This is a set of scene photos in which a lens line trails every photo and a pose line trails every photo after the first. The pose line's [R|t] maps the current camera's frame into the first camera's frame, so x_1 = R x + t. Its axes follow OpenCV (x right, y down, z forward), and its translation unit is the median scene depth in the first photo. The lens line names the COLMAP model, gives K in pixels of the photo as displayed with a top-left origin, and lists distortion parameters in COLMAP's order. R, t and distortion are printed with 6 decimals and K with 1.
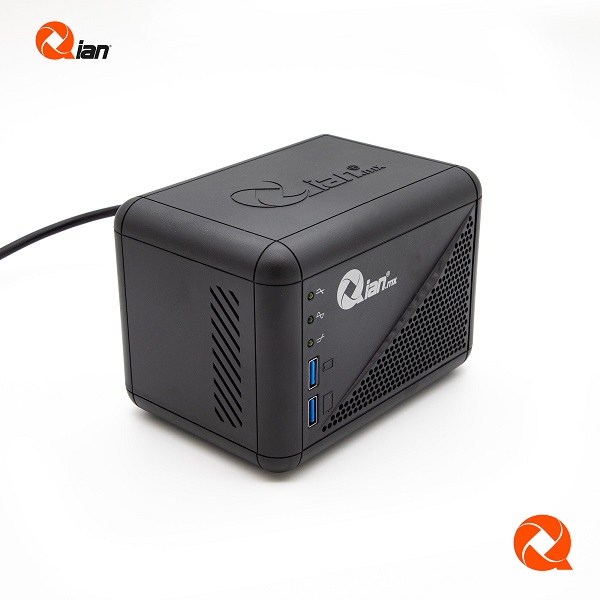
lens RADIAL K [[1172.1, 0, 300.2], [0, 1172.1, 299.8], [0, 0, 1]] dist [0.050488, 0.000000]
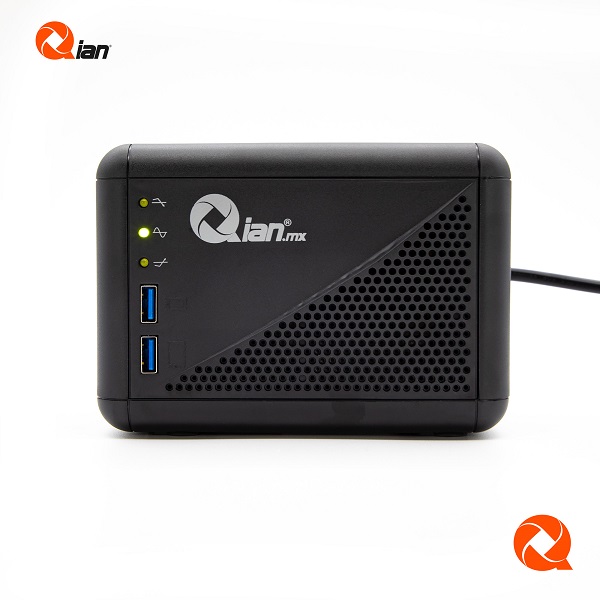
lens RADIAL K [[1172.1, 0, 317.6], [0, 1172.1, 308.5], [0, 0, 1]] dist [0.050488, 0.000000]
pose [[0.649171, 0.030389, -0.760035, 0.718388], [-0.317863, 0.918612, -0.234768, 0.220315], [0.691043, 0.393992, 0.605996, 0.548088]]
